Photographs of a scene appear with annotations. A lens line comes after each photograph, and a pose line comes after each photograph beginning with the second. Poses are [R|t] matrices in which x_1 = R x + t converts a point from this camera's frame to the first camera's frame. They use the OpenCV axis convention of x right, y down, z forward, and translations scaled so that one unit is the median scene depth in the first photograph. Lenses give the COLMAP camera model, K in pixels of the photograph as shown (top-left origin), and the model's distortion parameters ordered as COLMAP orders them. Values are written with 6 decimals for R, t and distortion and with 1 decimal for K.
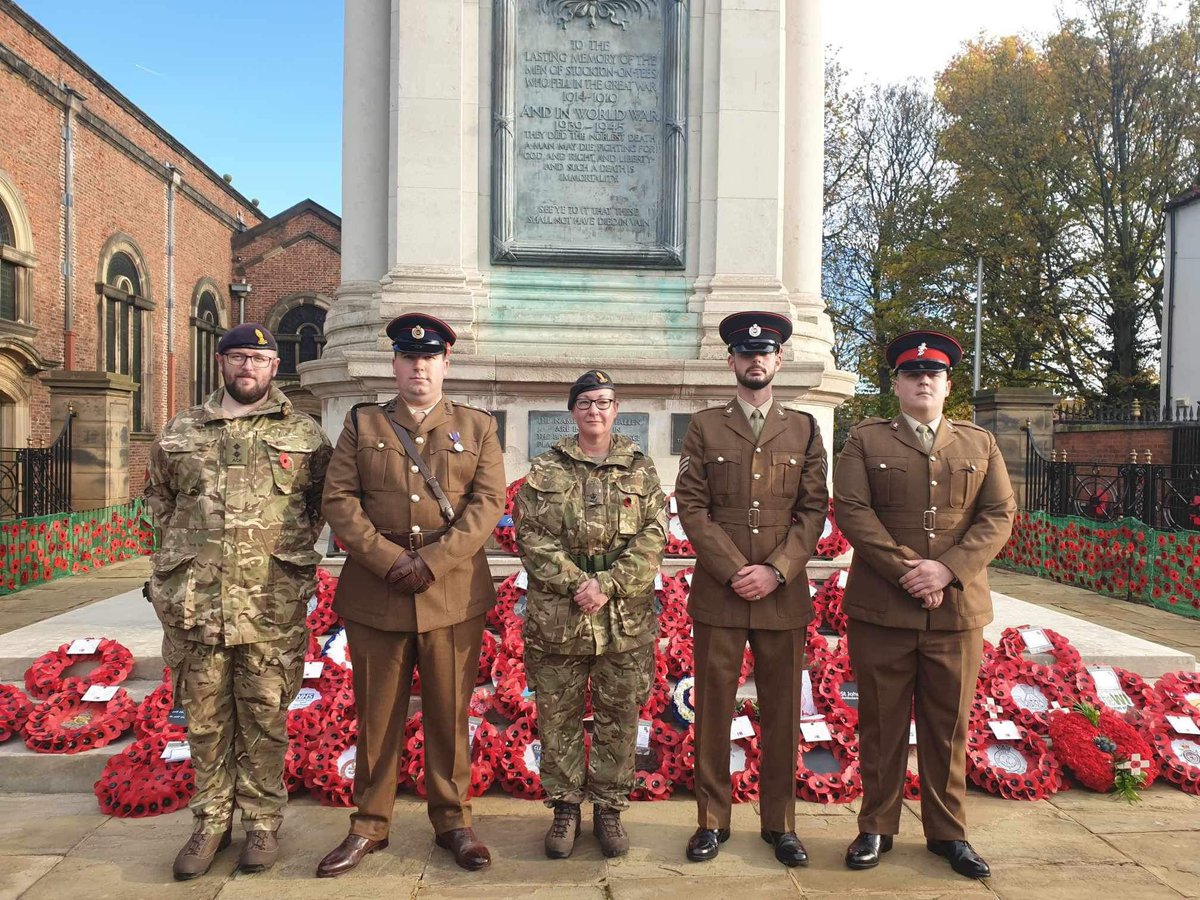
lens RADIAL K [[903.3, 0, 604.0], [0, 903.3, 458.3], [0, 0, 1]] dist [0.004845, 0.000628]
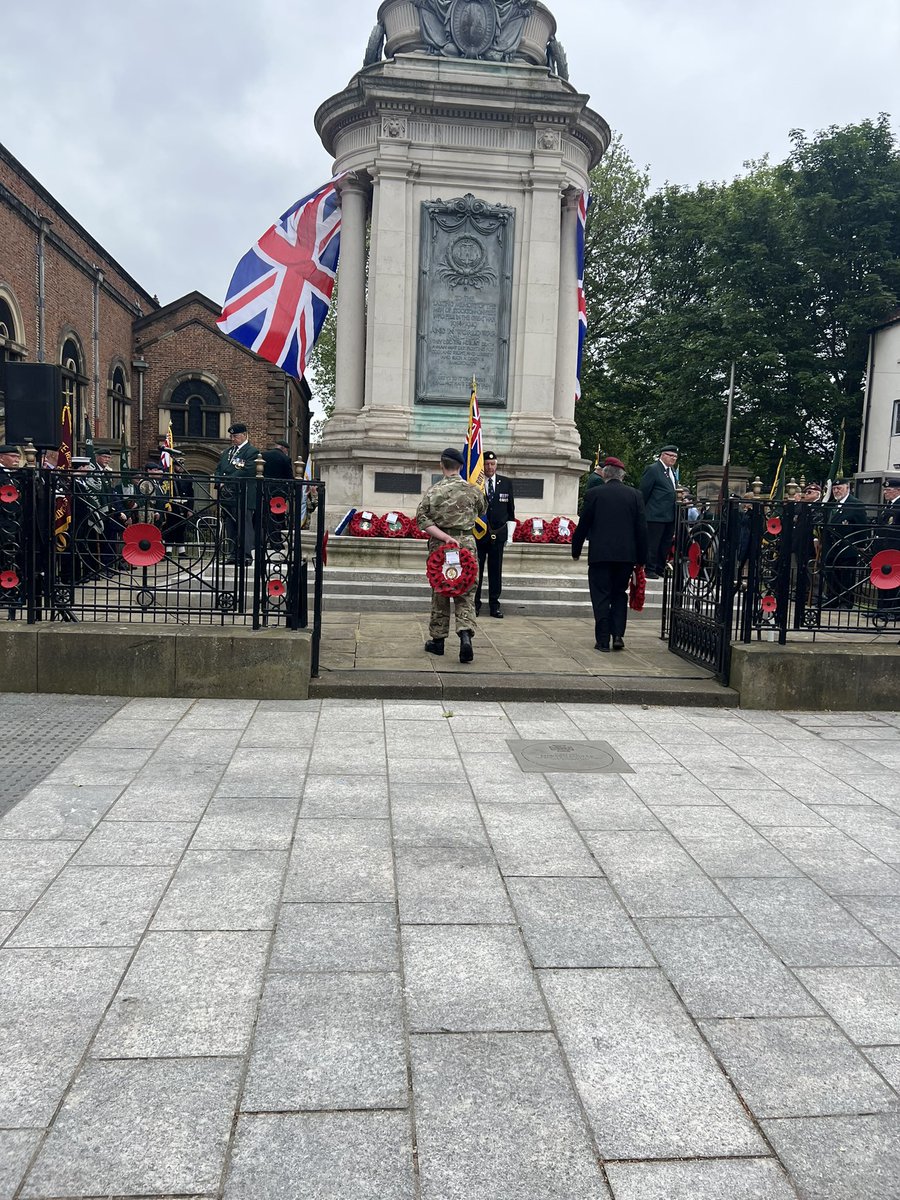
lens RADIAL K [[903.3, 0, 452.3], [0, 903.3, 589.2], [0, 0, 1]] dist [0.004845, 0.000628]
pose [[0.998876, 0.022071, 0.041956, -0.112578], [-0.025153, 0.996911, 0.074401, 0.054145], [-0.040184, -0.075373, 0.996345, -1.083491]]
